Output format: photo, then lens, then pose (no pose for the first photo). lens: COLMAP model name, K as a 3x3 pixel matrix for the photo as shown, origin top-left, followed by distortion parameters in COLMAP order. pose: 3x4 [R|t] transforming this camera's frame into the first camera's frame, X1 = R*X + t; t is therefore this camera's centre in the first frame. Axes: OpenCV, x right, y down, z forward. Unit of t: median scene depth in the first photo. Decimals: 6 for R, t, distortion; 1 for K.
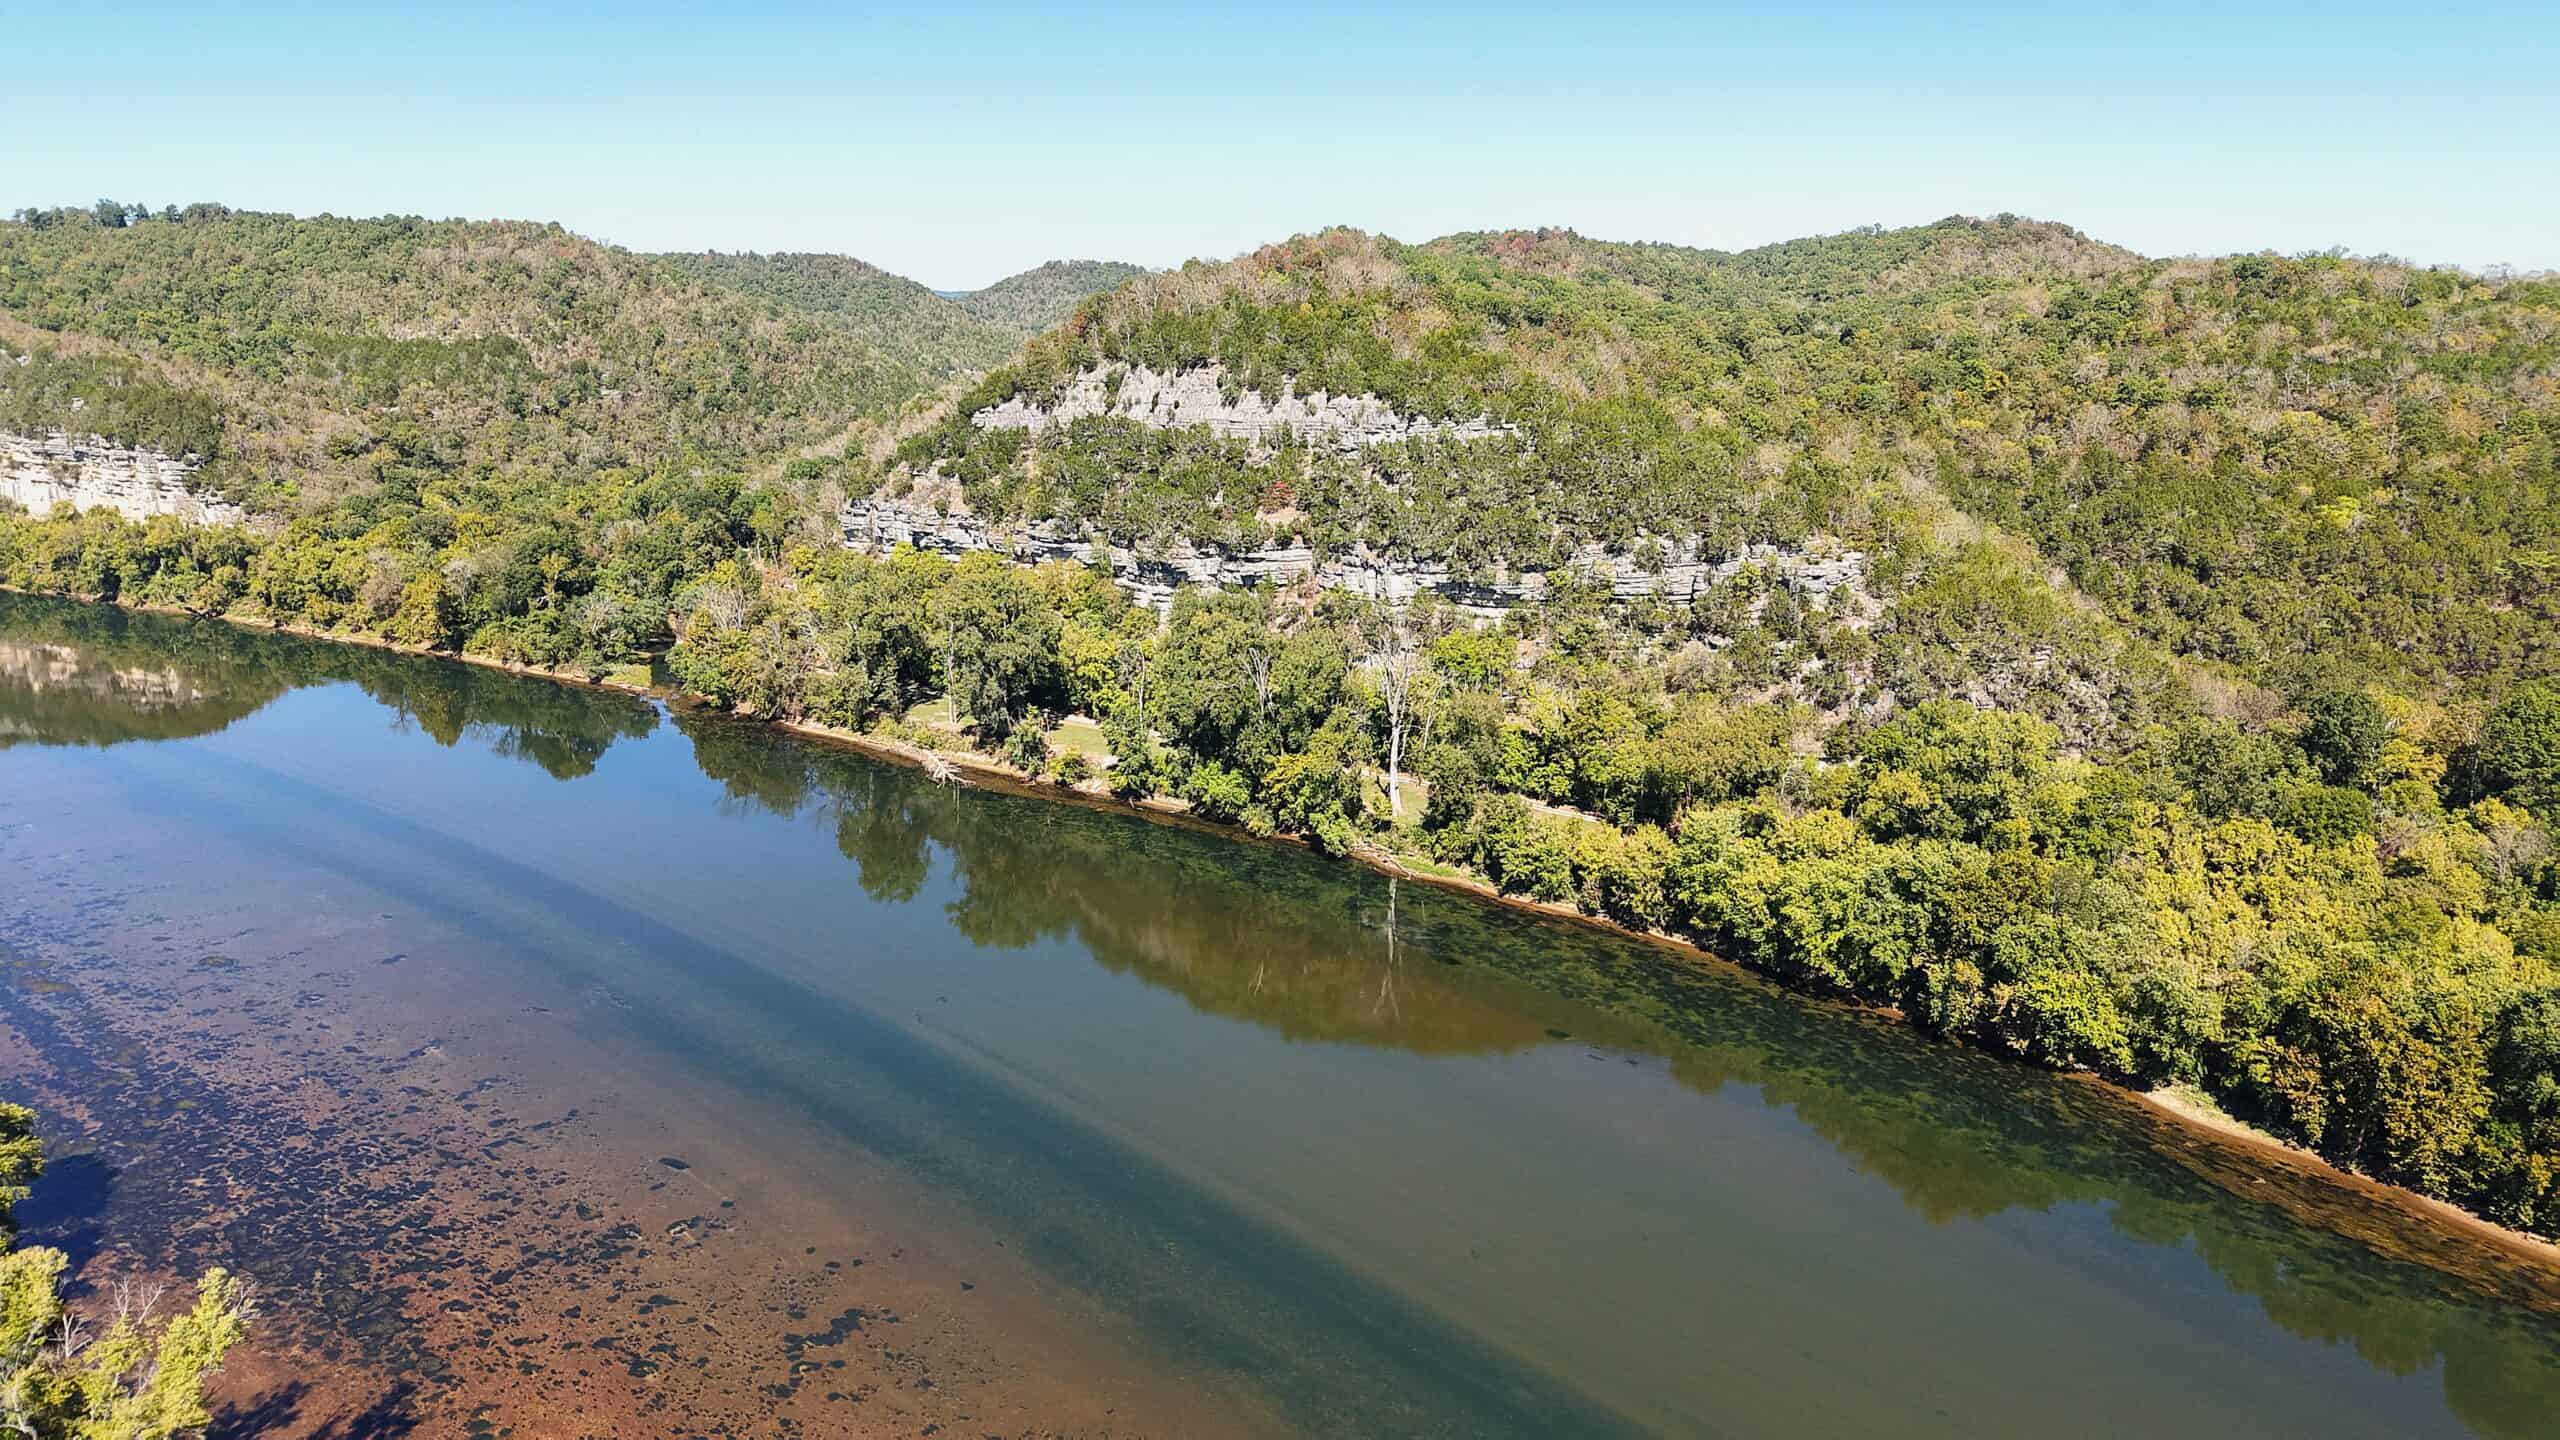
lens RADIAL K [[1714.4, 0, 1288.9], [0, 1714.4, 736.2], [0, 0, 1]] dist [0.037156, -0.043870]
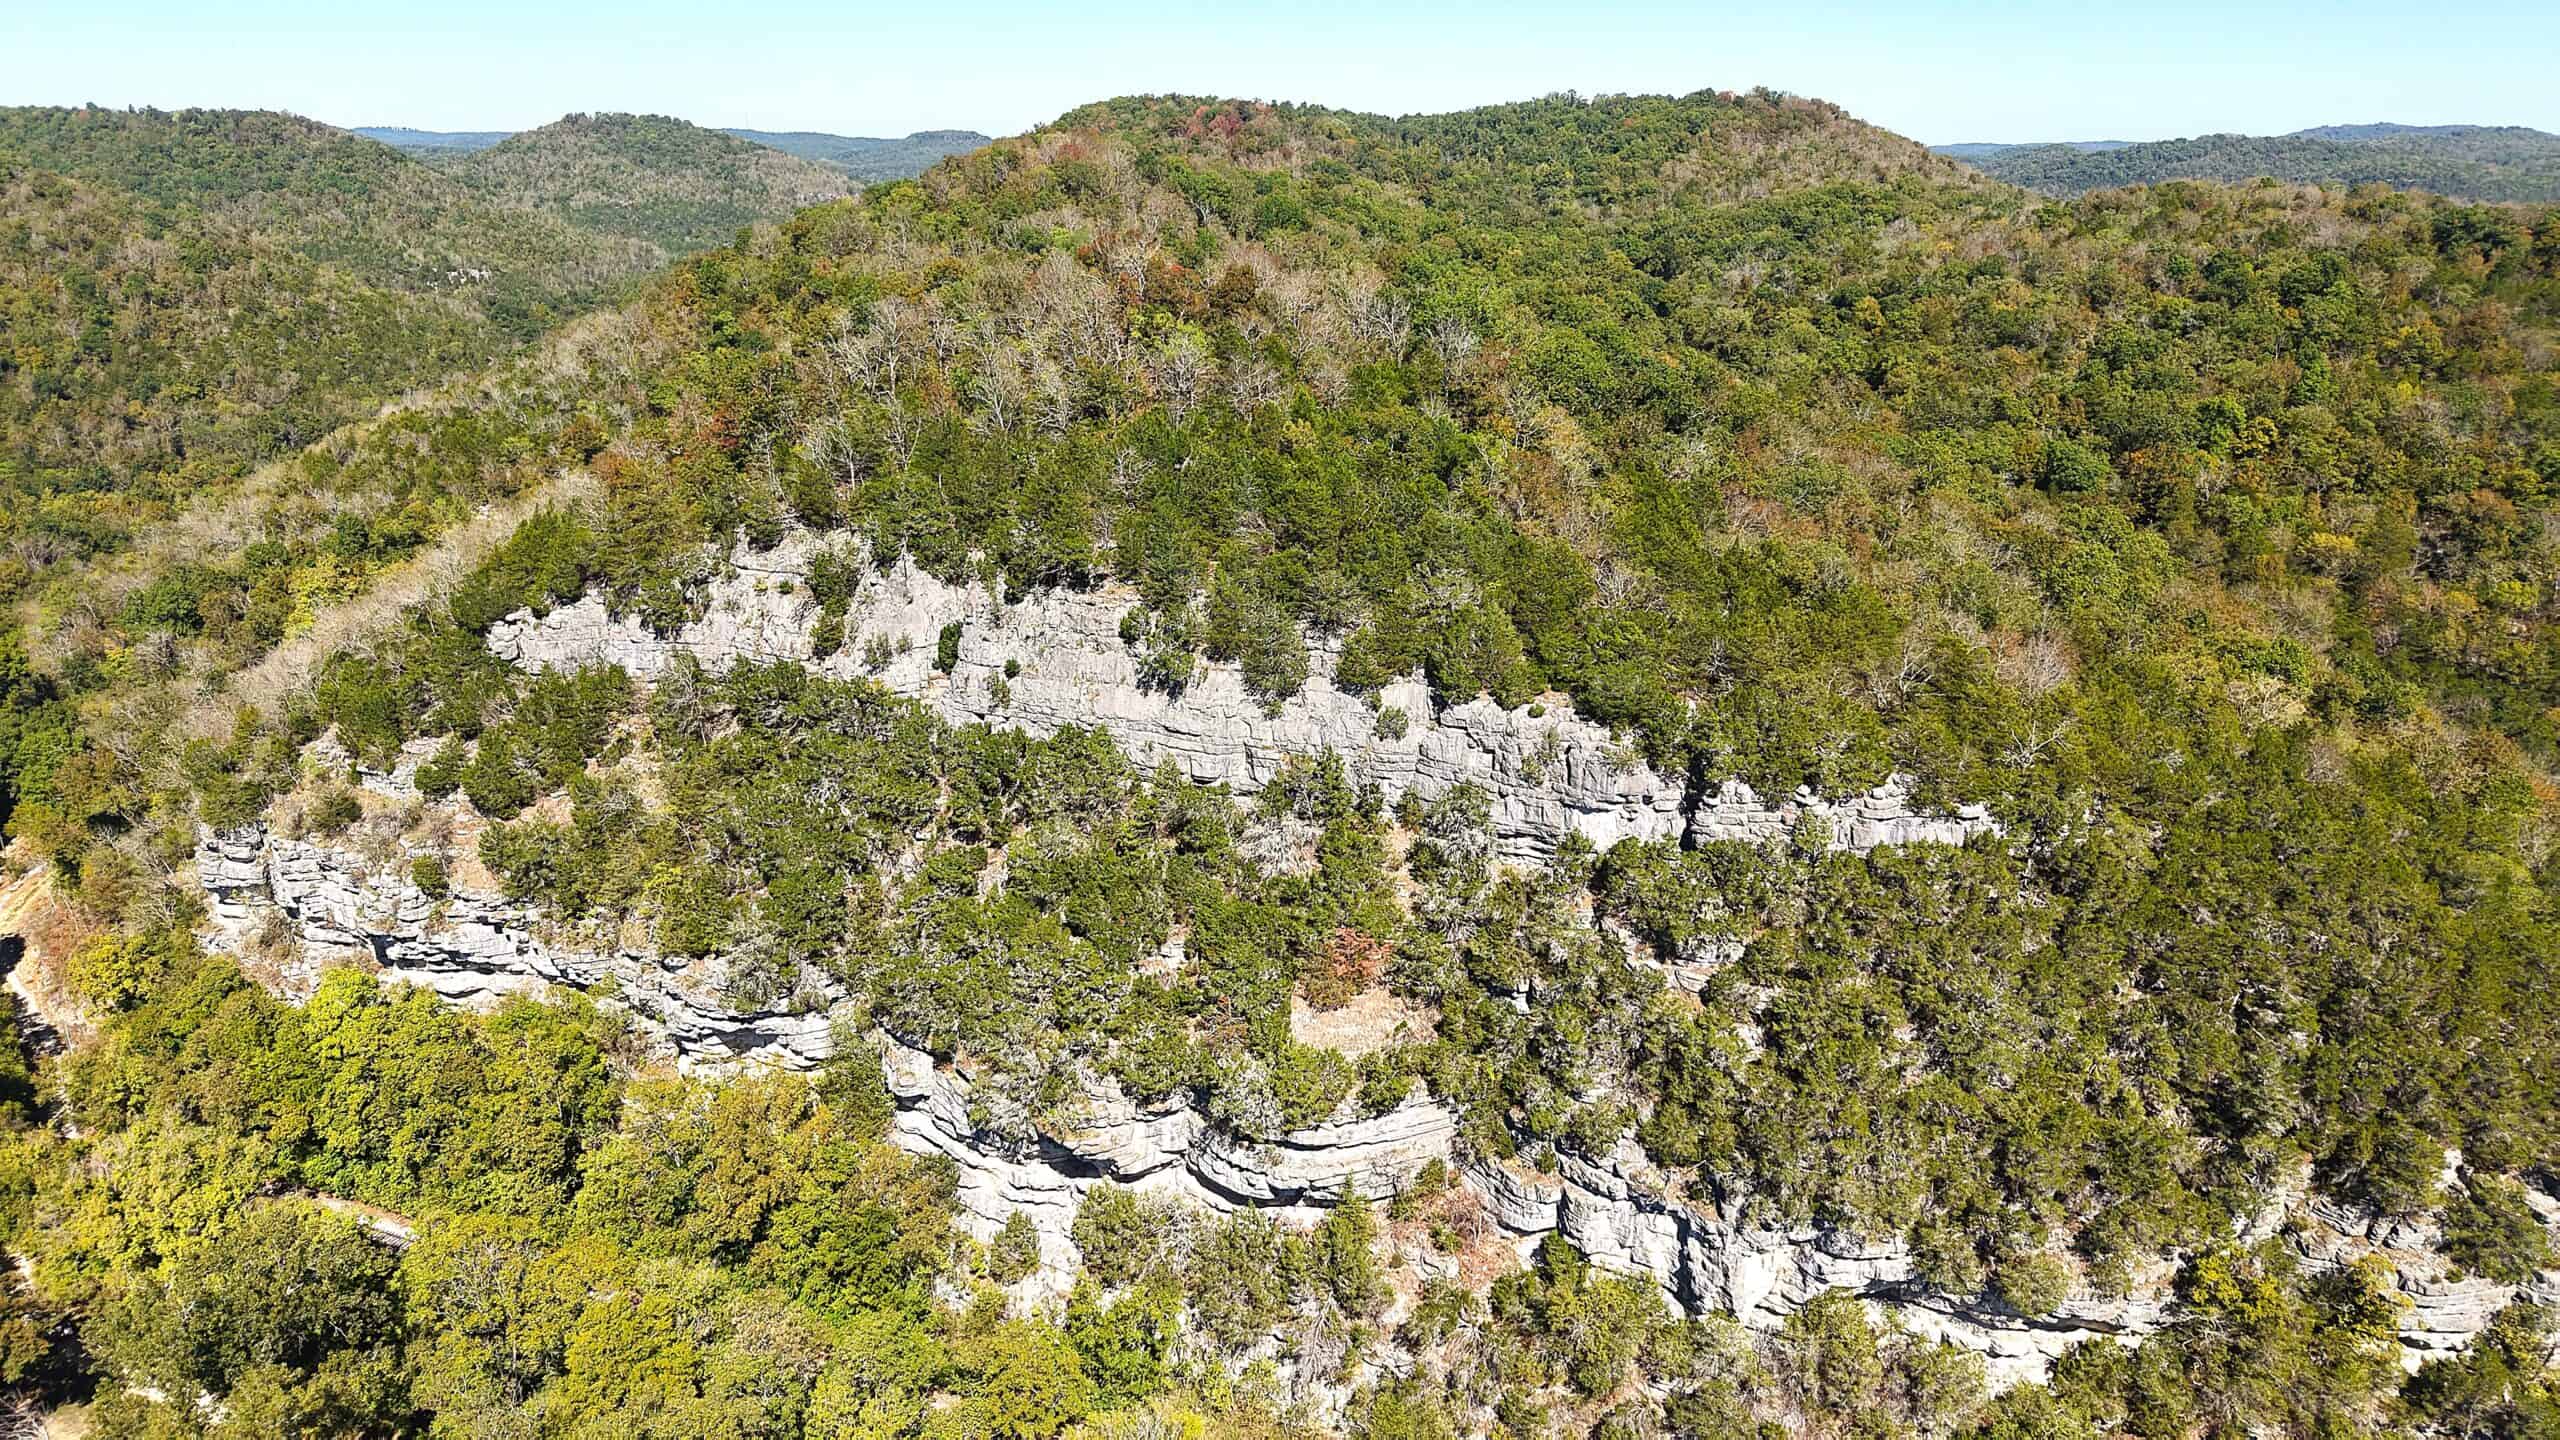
lens RADIAL K [[1714.4, 0, 1288.9], [0, 1714.4, 736.2], [0, 0, 1]] dist [0.037156, -0.043870]
pose [[0.970706, -0.076062, 0.227912, -0.087436], [0.056701, 0.994296, 0.090332, -0.191461], [-0.233482, -0.074763, 0.969483, 0.521889]]
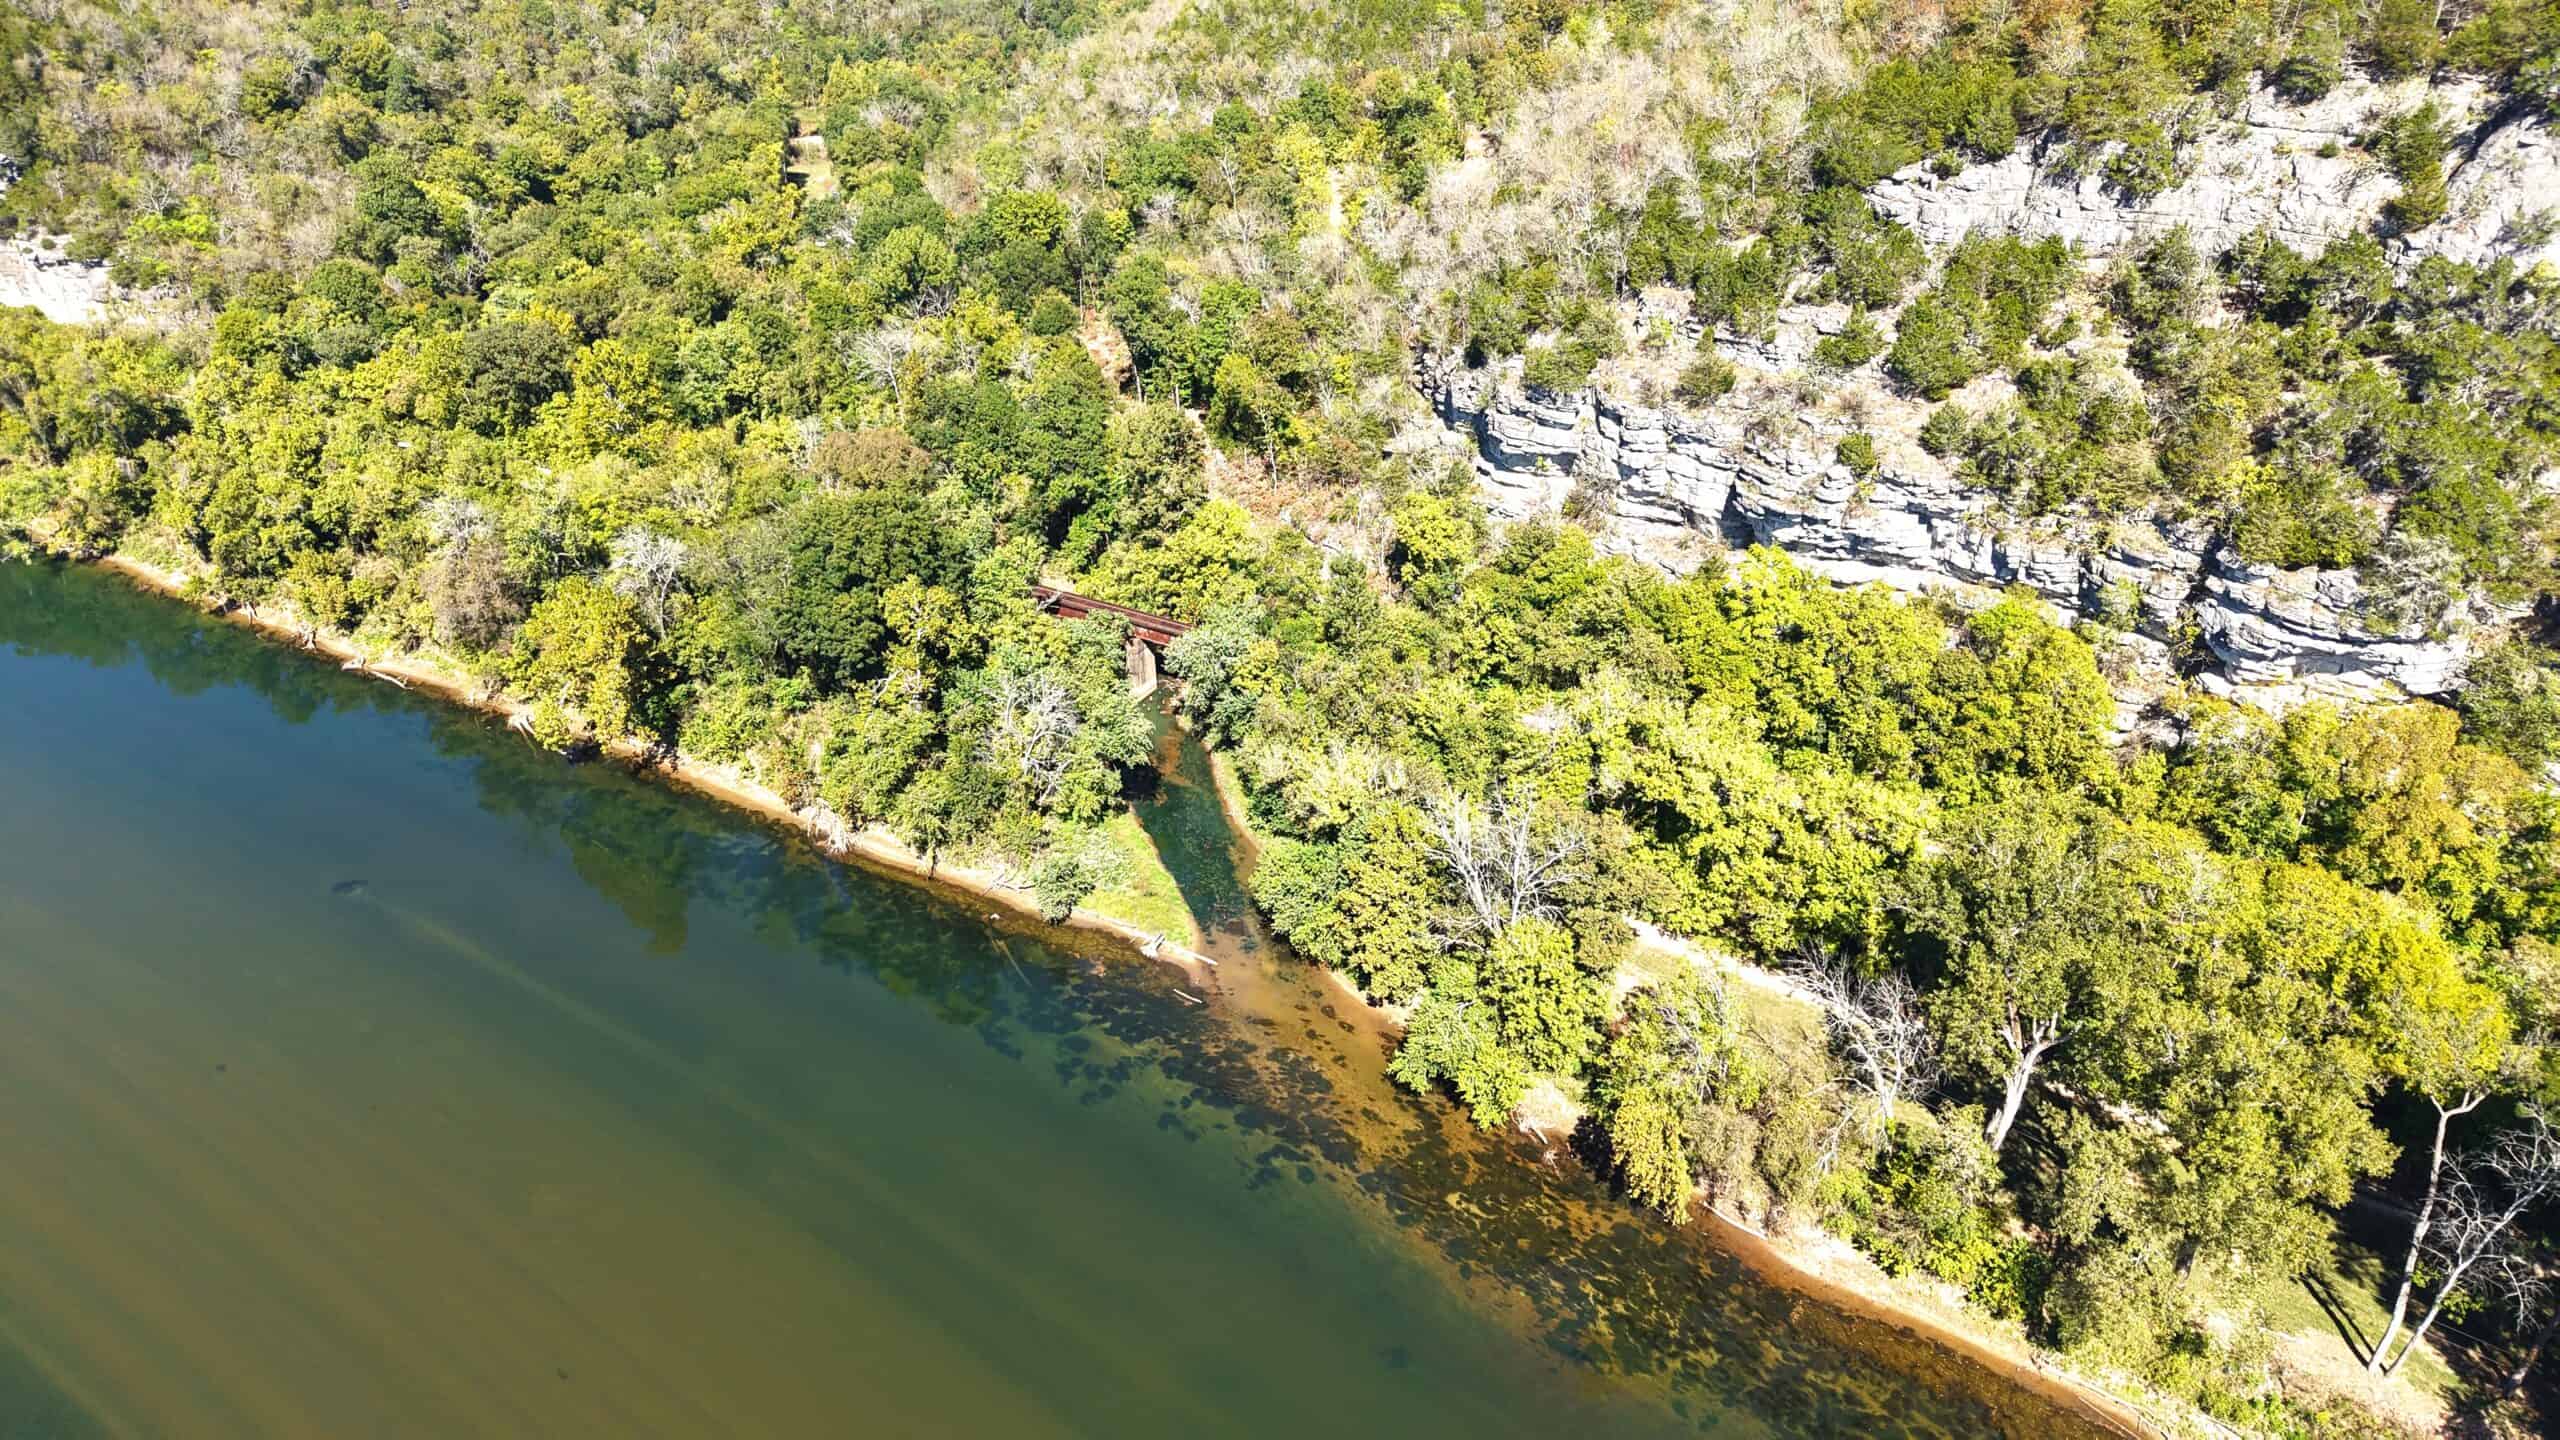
lens RADIAL K [[1714.4, 0, 1288.9], [0, 1714.4, 736.2], [0, 0, 1]] dist [0.037156, -0.043870]
pose [[0.999780, -0.005384, 0.020262, -0.337971], [-0.000435, 0.960921, 0.276821, -0.178522], [-0.020961, -0.276769, 0.960708, 0.584401]]
